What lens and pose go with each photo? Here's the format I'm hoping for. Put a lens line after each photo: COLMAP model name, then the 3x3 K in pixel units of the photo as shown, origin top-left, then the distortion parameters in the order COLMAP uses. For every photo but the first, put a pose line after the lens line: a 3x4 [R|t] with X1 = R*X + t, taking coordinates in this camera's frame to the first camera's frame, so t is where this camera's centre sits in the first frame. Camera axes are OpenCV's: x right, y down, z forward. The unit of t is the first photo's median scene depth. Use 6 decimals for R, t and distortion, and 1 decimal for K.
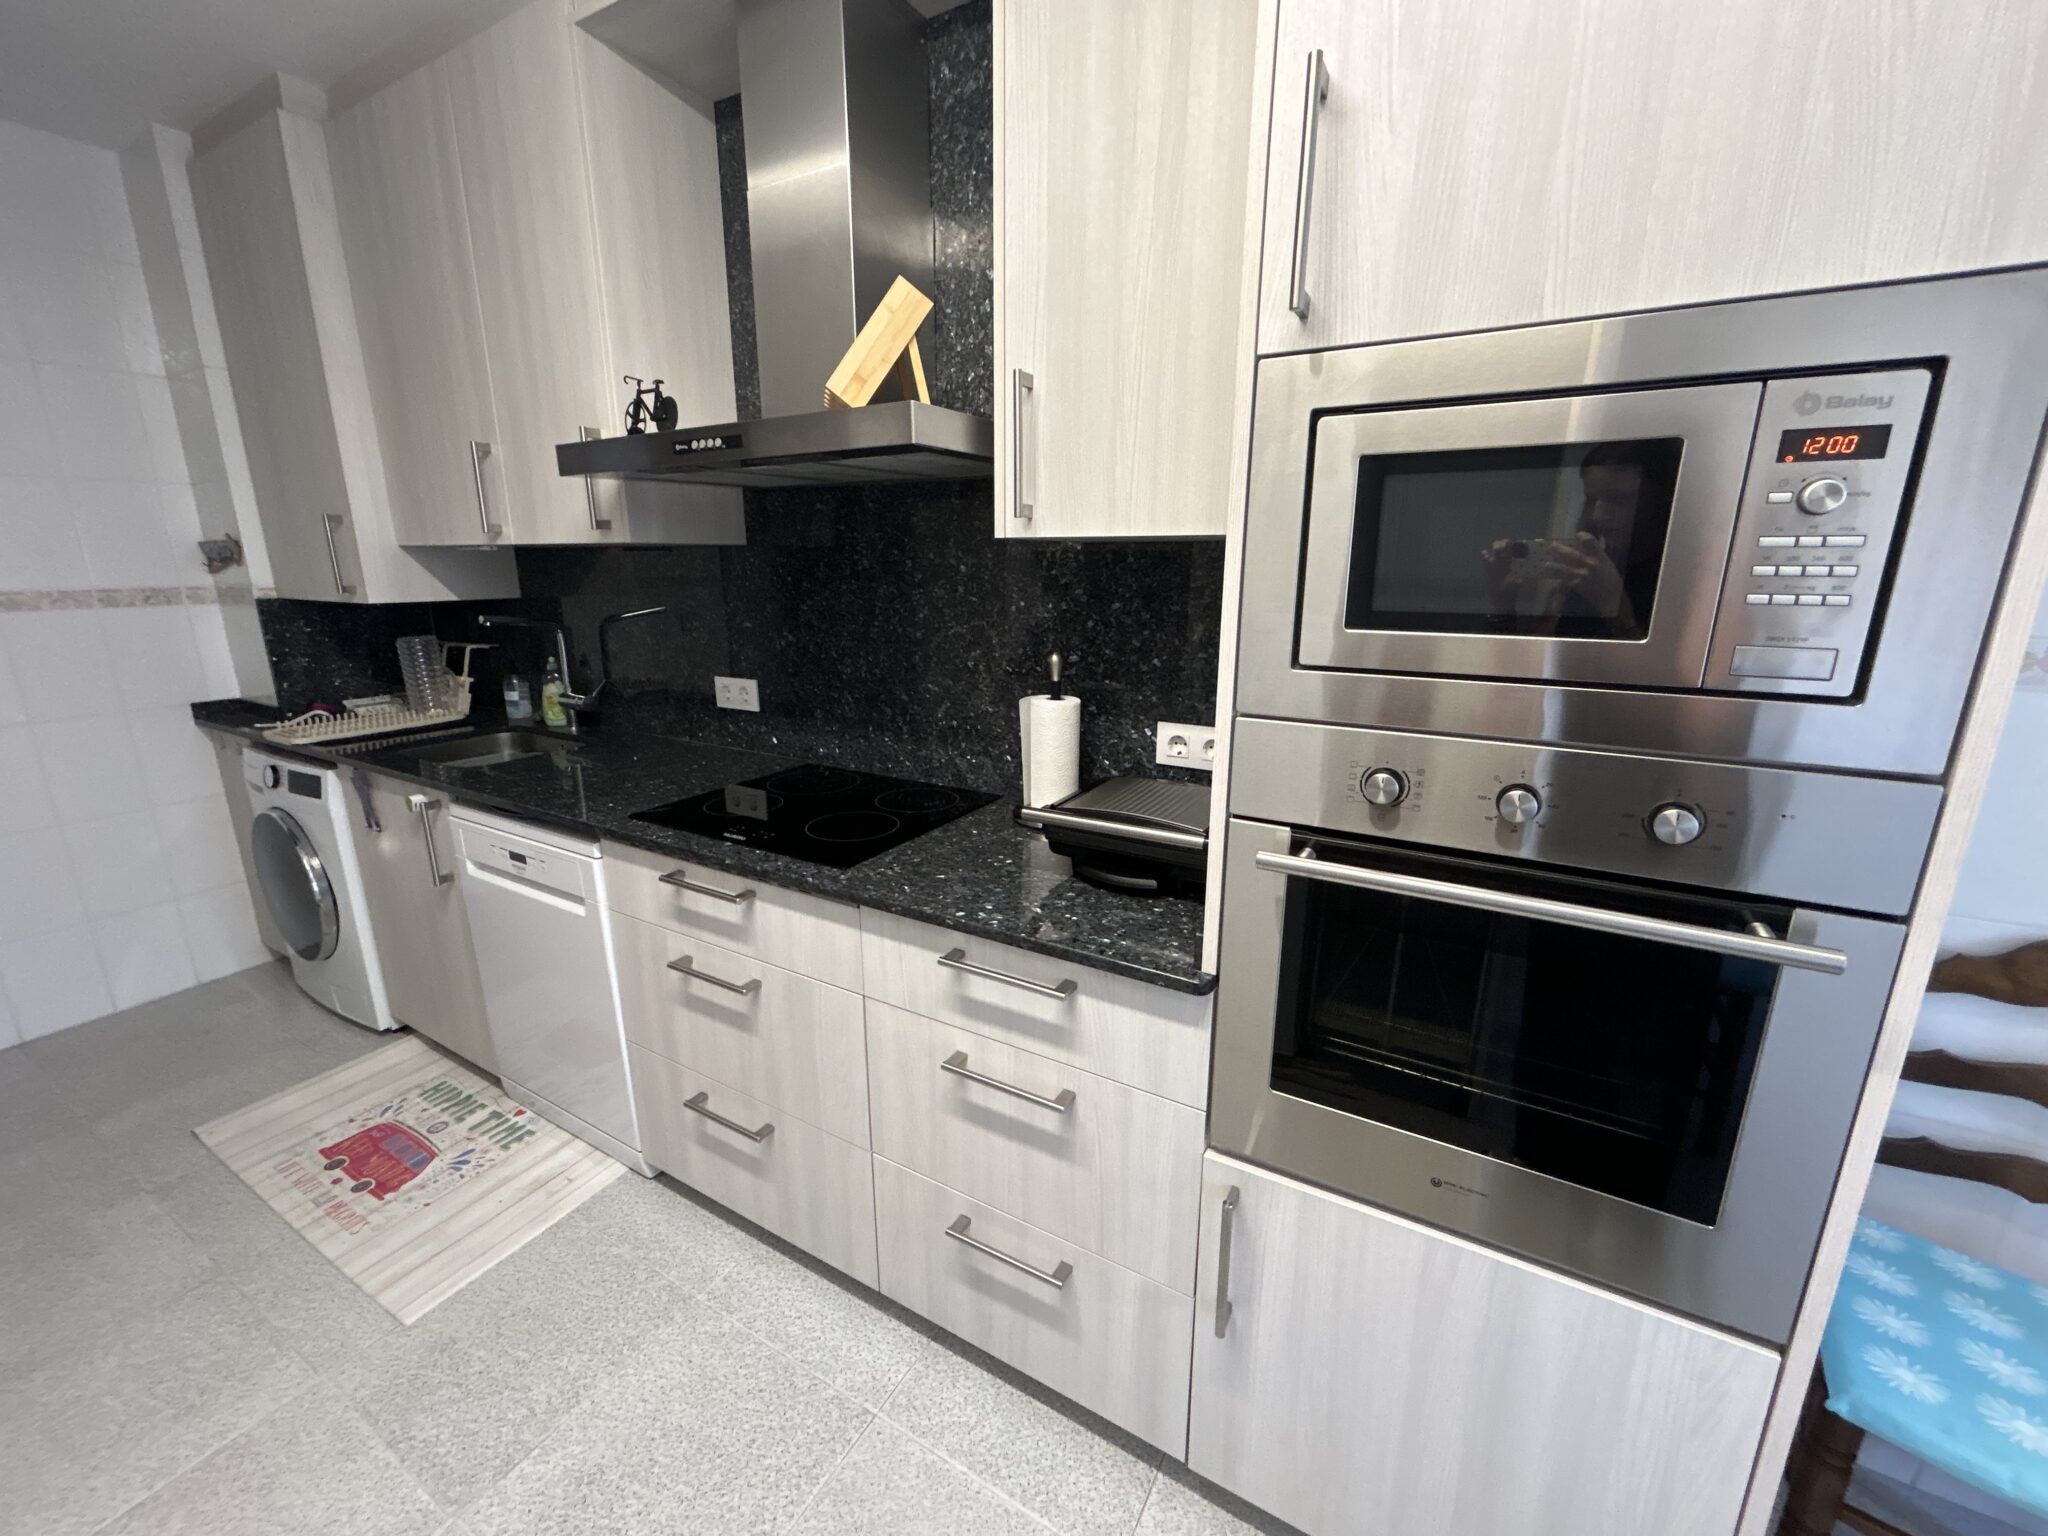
lens RADIAL K [[832.3, 0, 1026.8], [0, 832.3, 767.1], [0, 0, 1]] dist [-0.001093, 0.000501]
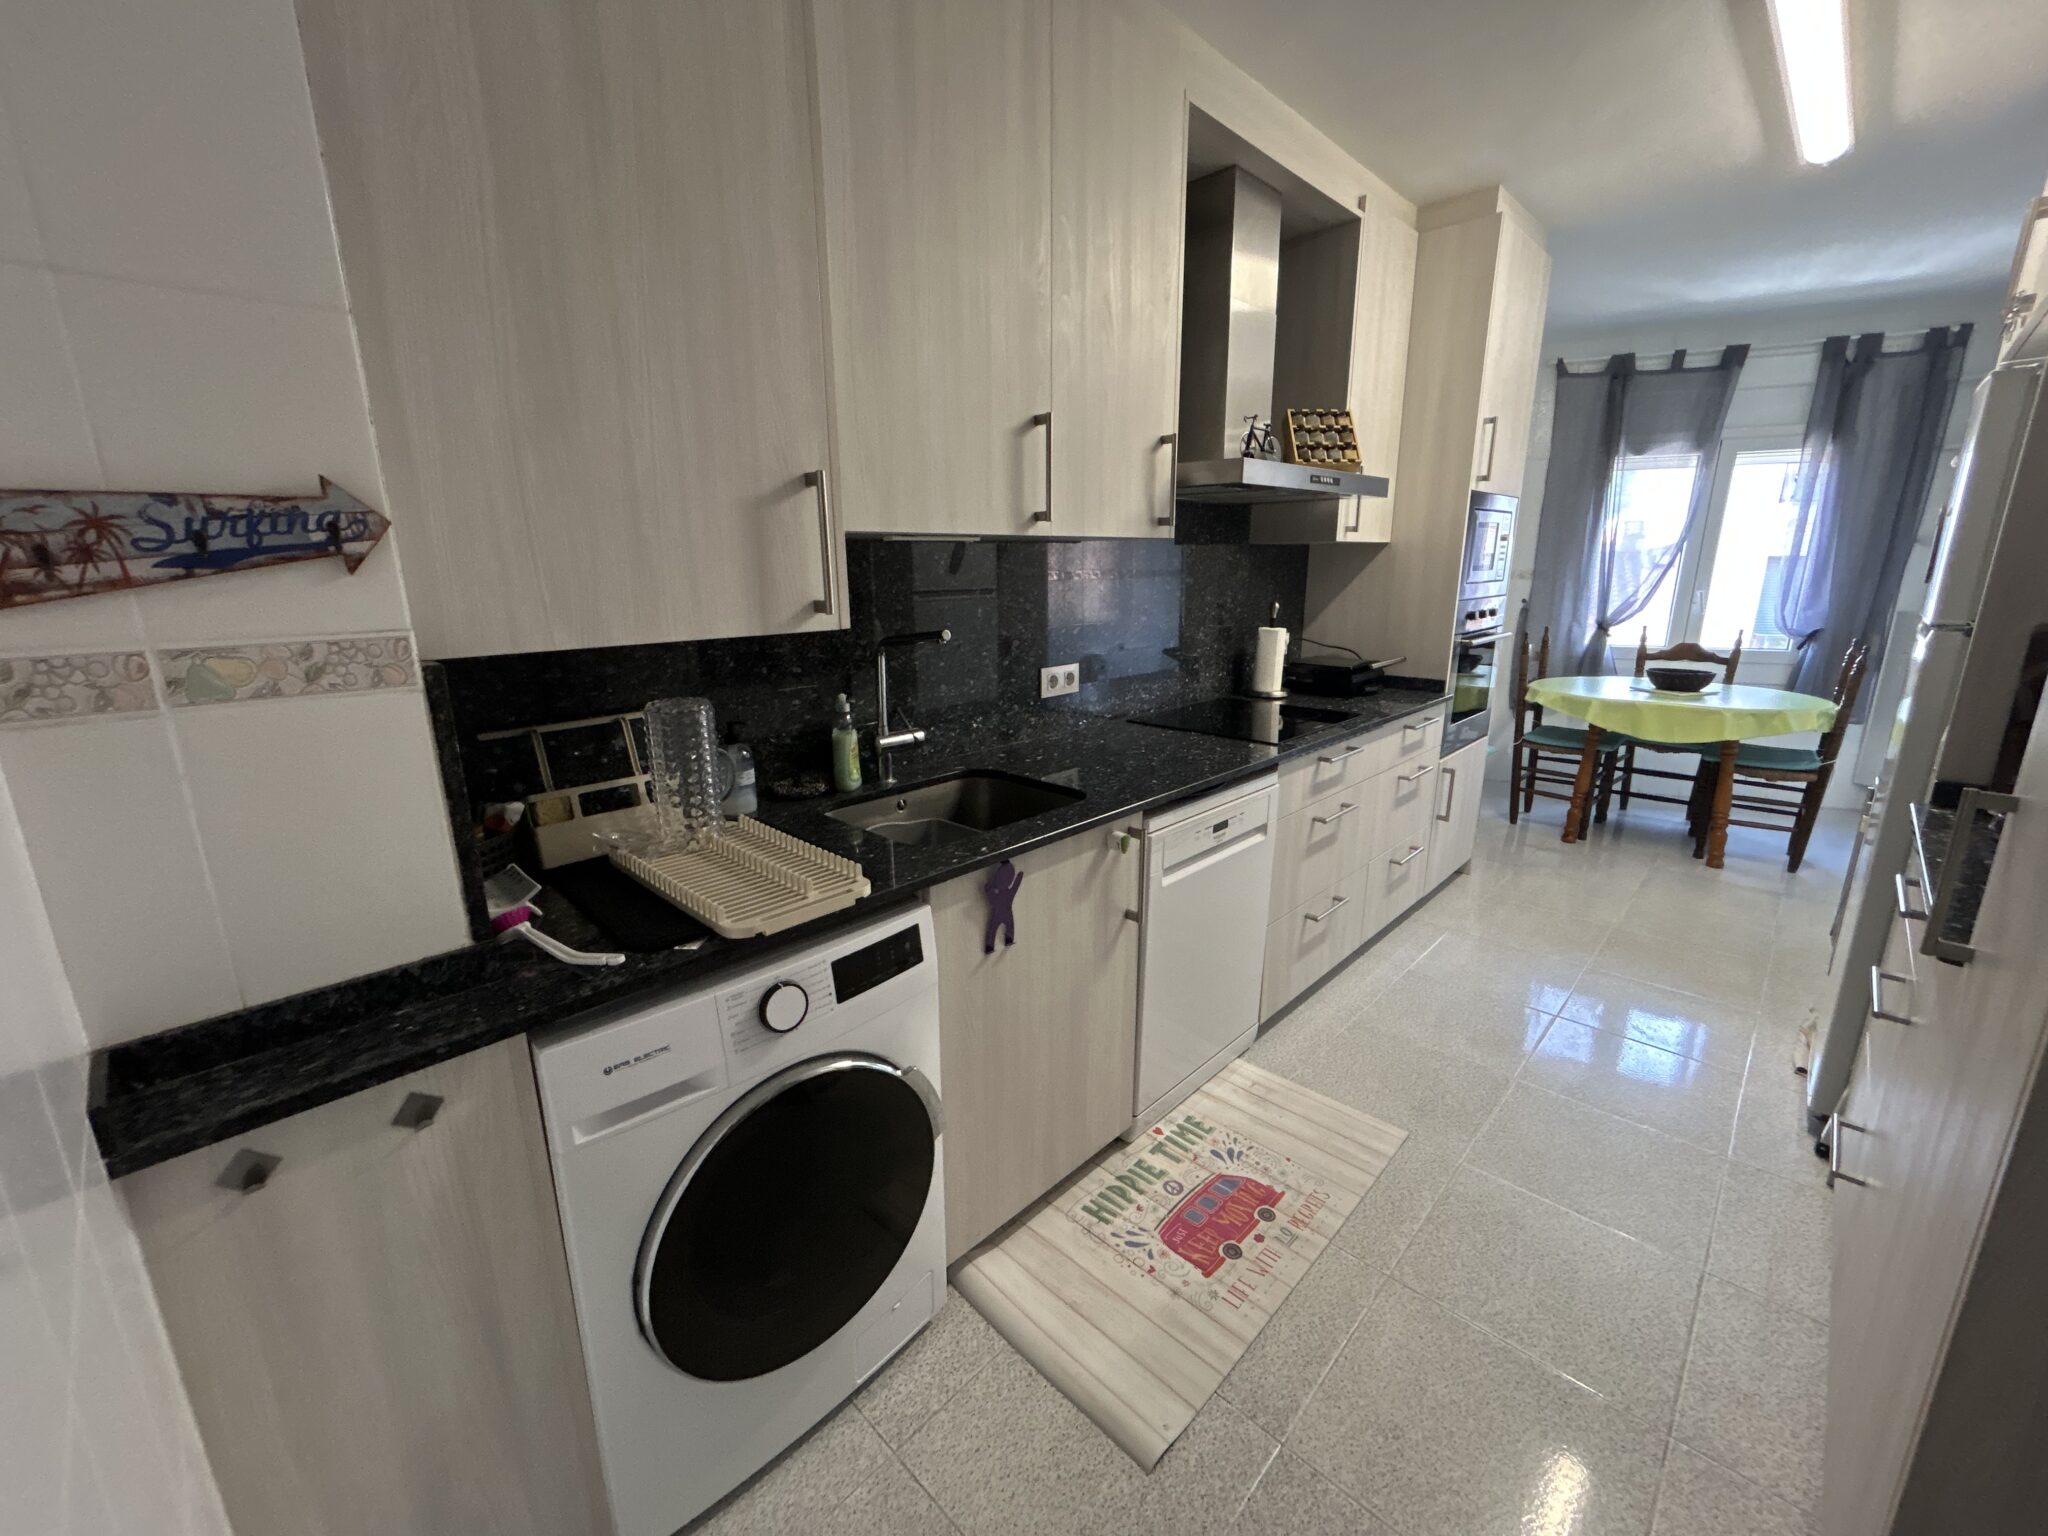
lens RADIAL K [[833.6, 0, 1022.4], [0, 833.6, 773.3], [0, 0, 1]] dist [0.002359, 0.000954]
pose [[0.235750, -0.233753, 0.943282, -1.551350], [0.256594, 0.951168, 0.171577, -0.190177], [-0.937327, 0.201592, 0.284217, 0.845424]]
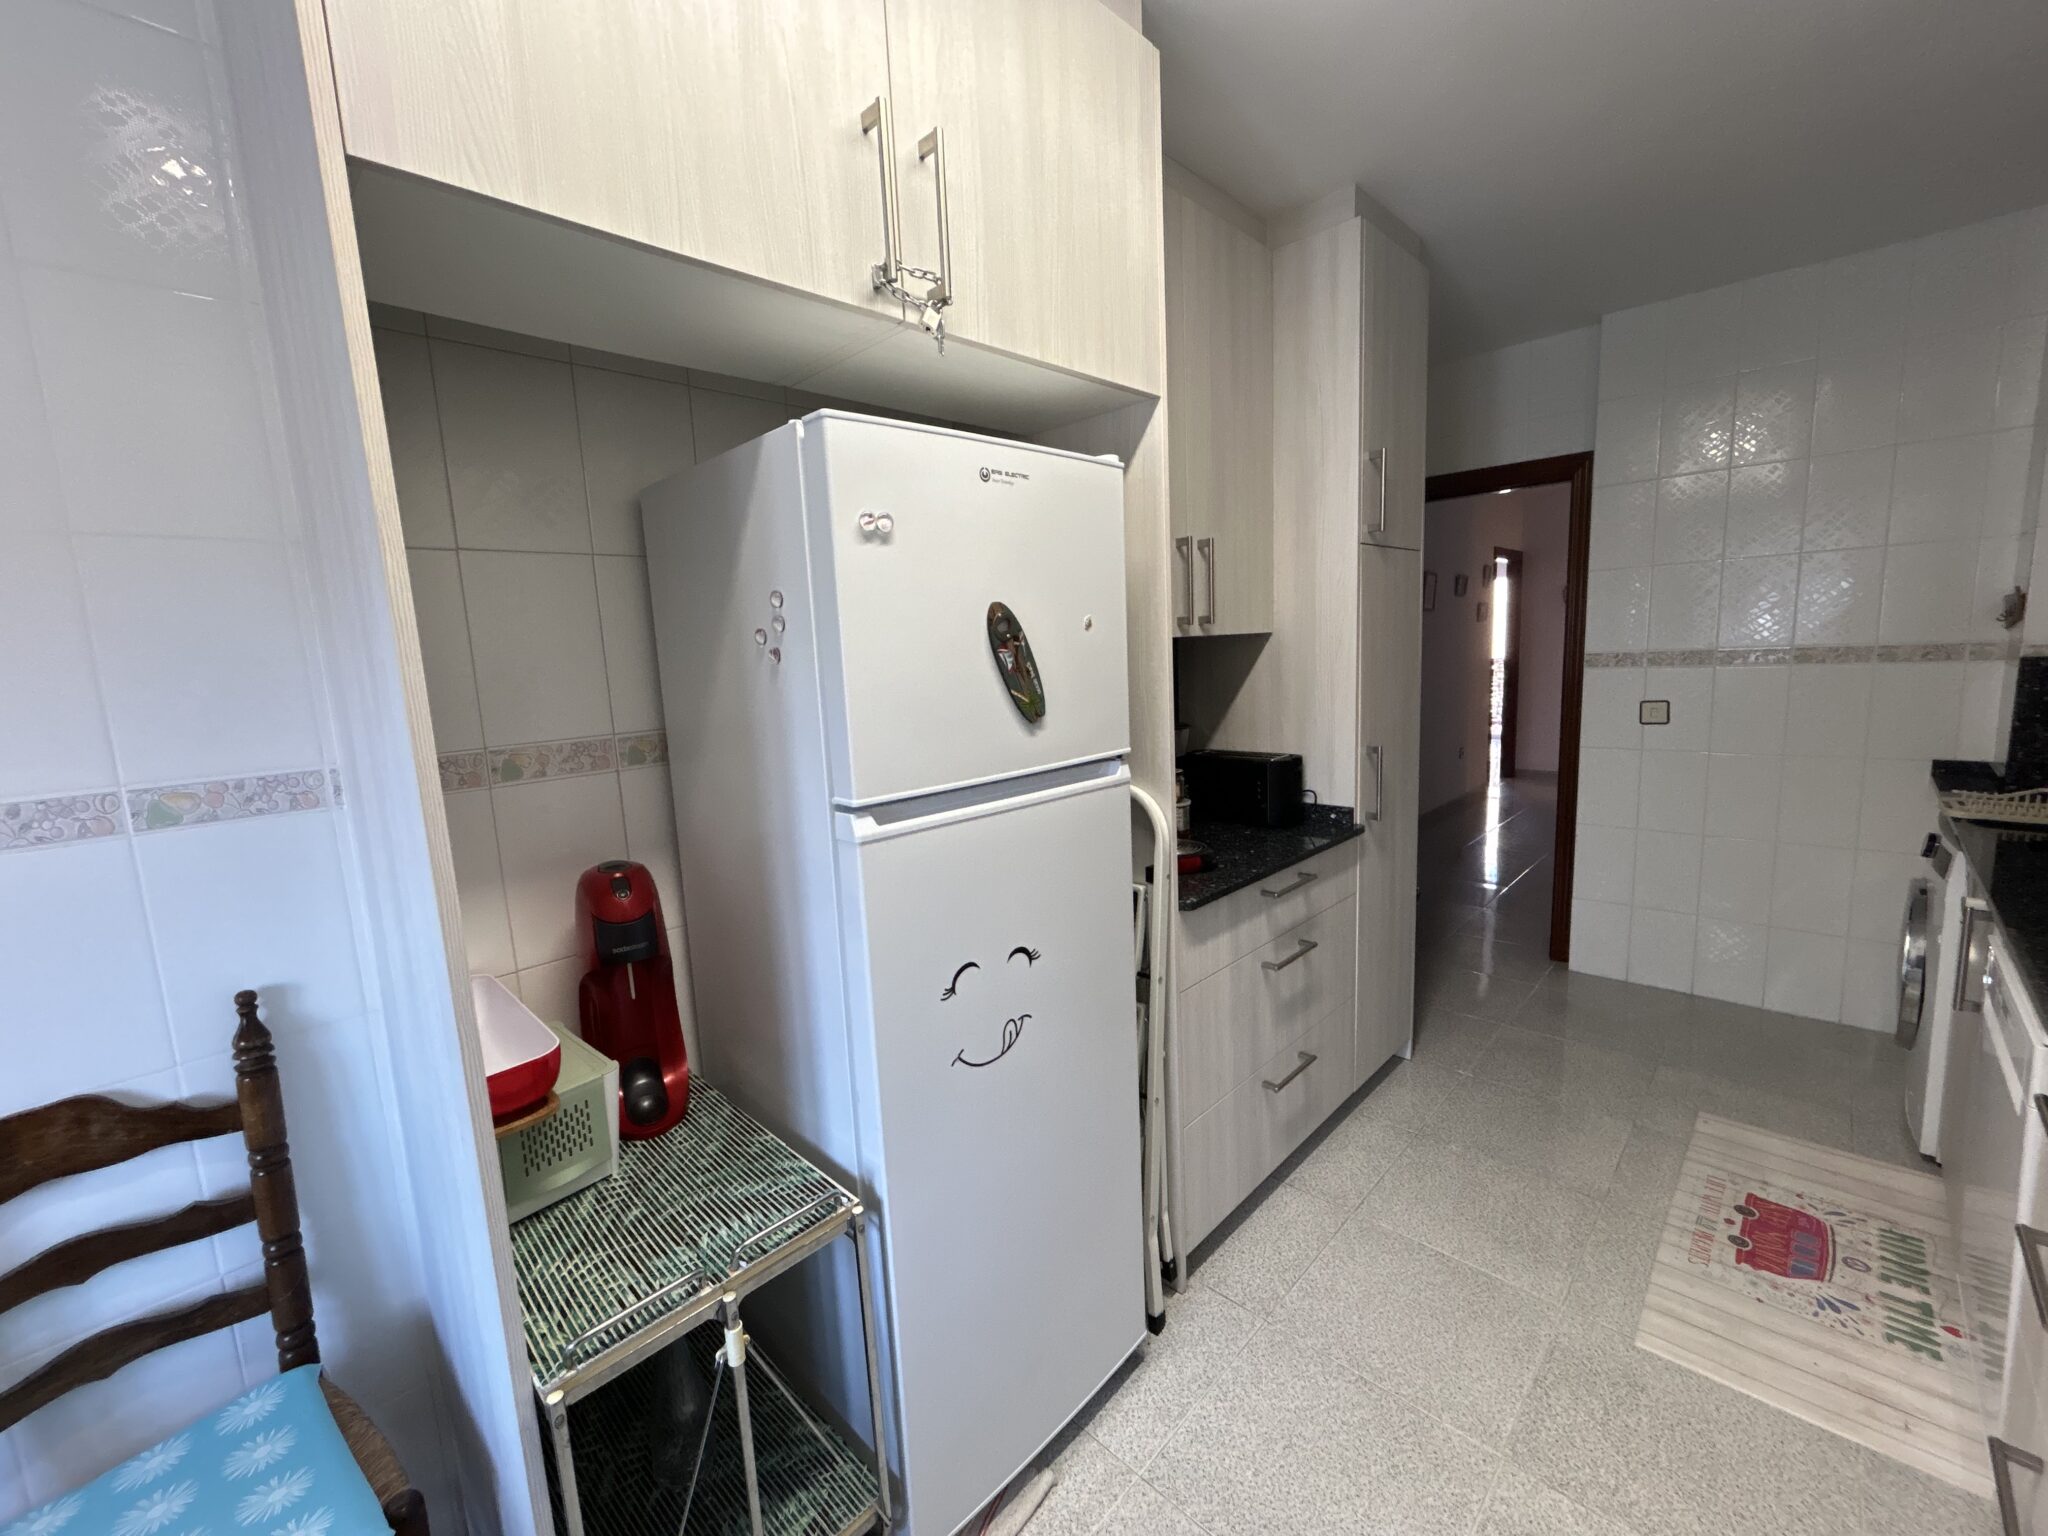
lens RADIAL K [[829.4, 0, 1016.9], [0, 829.4, 773.7], [0, 0, 1]] dist [-0.001433, -0.000142]
pose [[-0.246903, 0.158716, -0.955954, 0.265888], [-0.196572, 0.957783, 0.209790, -0.070511], [0.948893, 0.239712, -0.205280, 0.231587]]
